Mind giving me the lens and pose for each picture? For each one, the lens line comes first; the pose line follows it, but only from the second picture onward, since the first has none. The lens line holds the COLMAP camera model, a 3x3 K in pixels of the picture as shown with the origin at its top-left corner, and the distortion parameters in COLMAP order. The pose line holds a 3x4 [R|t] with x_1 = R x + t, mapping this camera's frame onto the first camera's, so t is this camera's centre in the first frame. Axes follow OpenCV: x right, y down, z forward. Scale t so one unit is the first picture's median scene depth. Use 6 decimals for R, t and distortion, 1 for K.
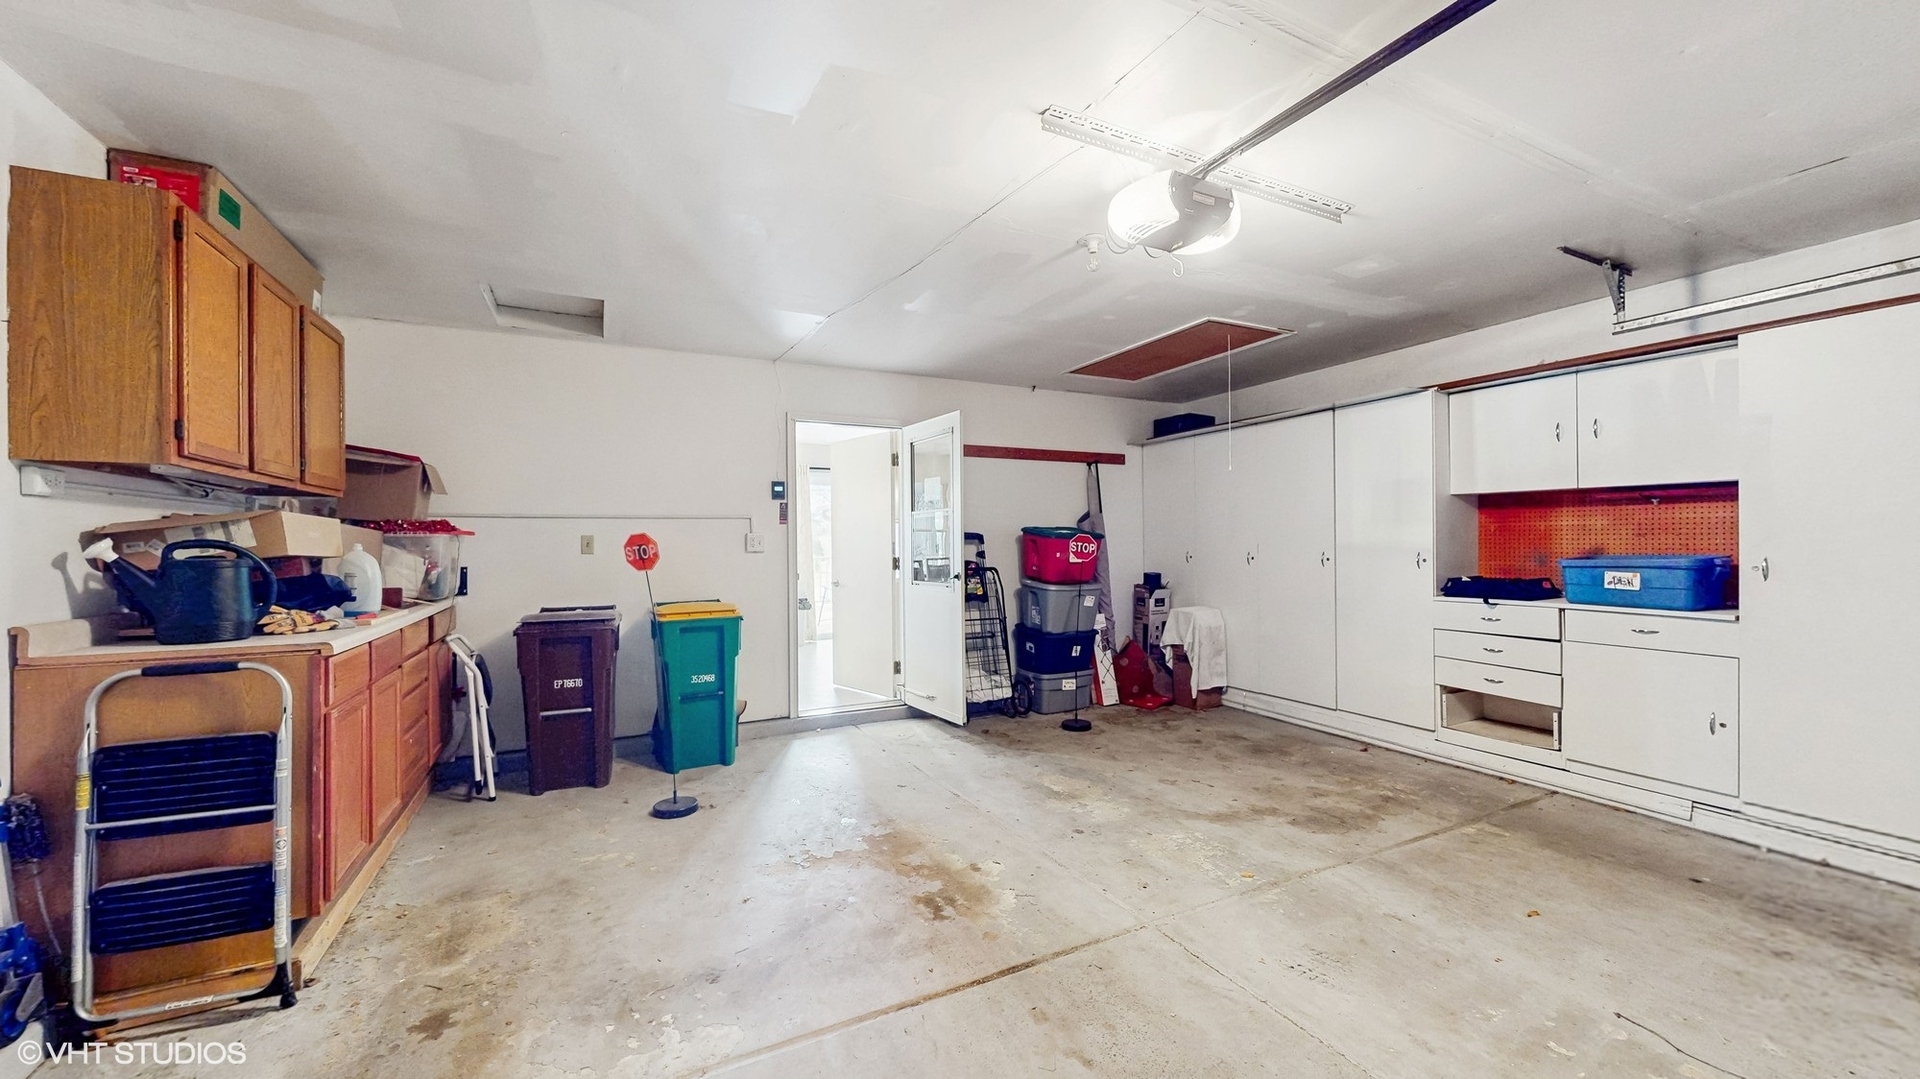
lens RADIAL K [[714.2, 0, 957.7], [0, 714.2, 539.1], [0, 0, 1]] dist [-0.000635, -0.000045]
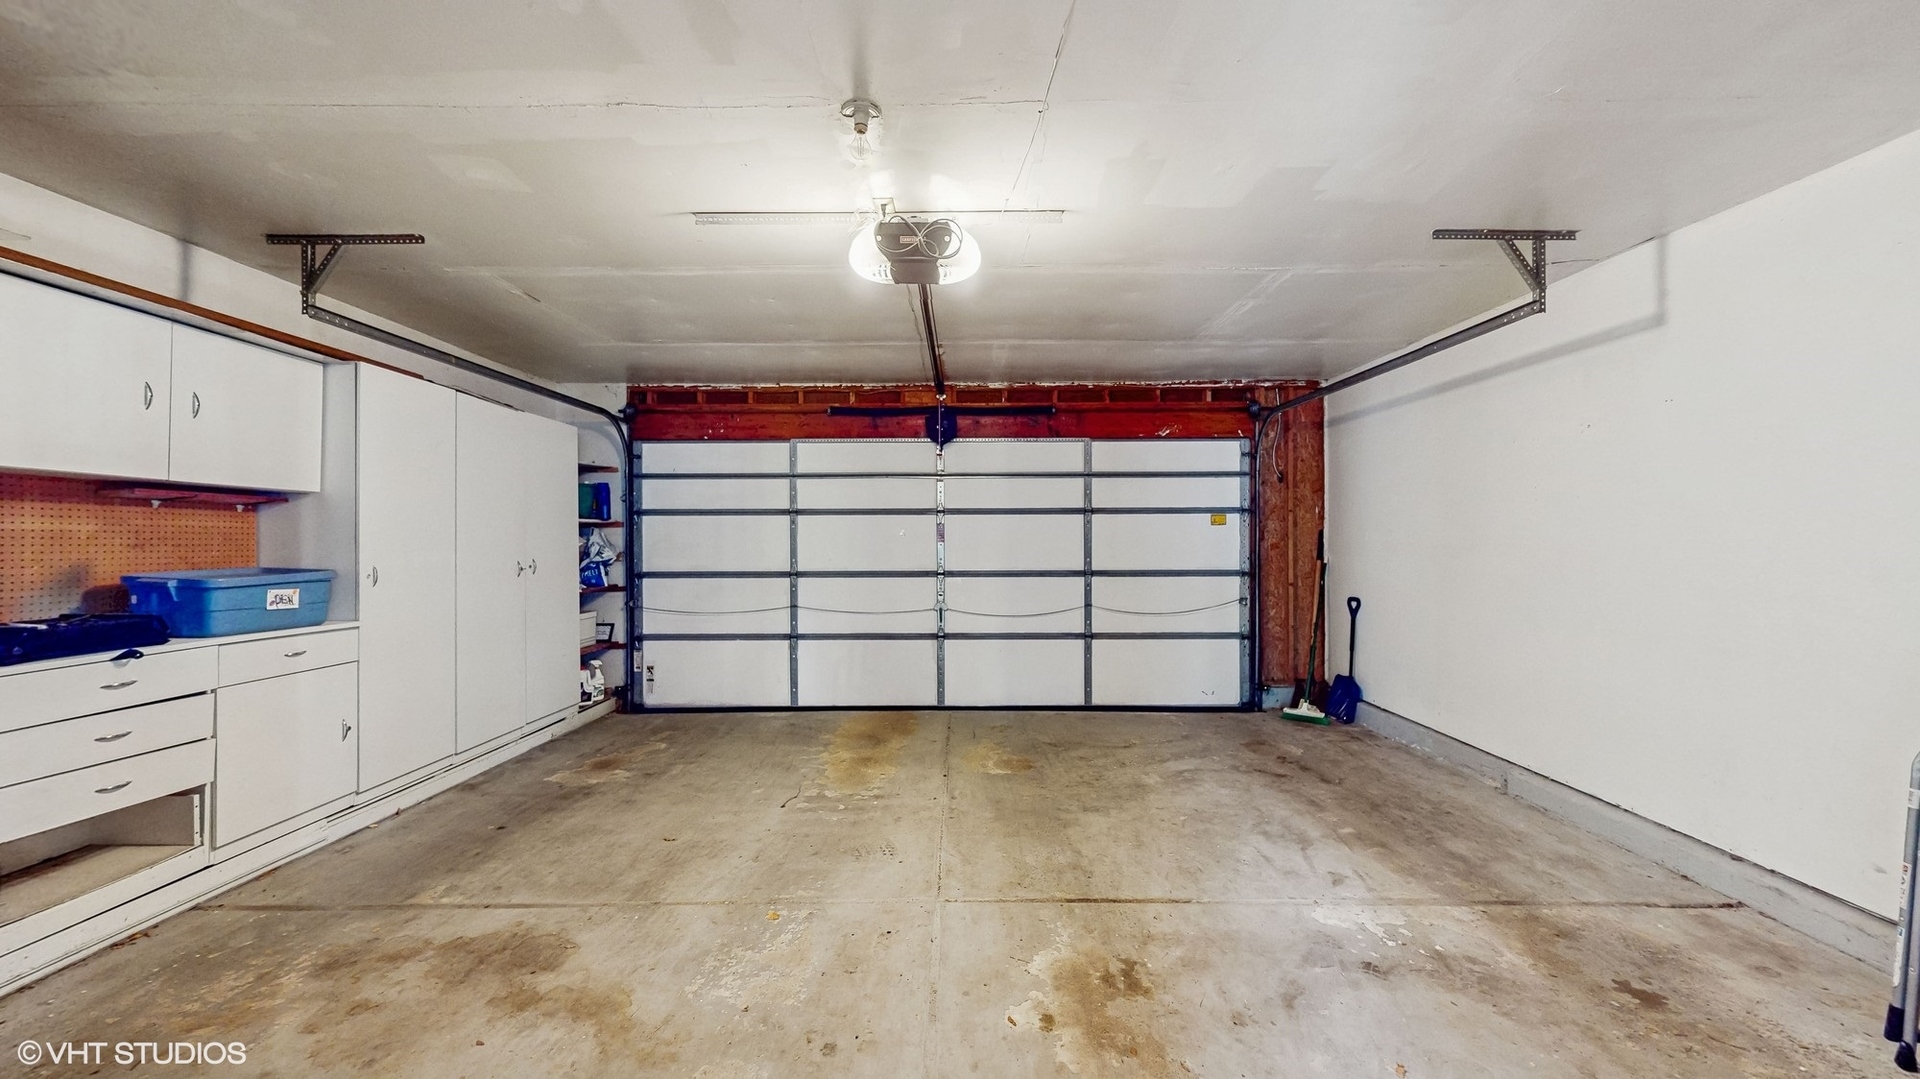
lens RADIAL K [[714.2, 0, 960.6], [0, 714.2, 540.3], [0, 0, 1]] dist [-0.000635, -0.000045]
pose [[-0.891864, 0.011688, 0.452153, -0.201109], [0.008262, 0.999920, -0.009552, 0.002829], [-0.452228, -0.004783, -0.891889, 1.532850]]
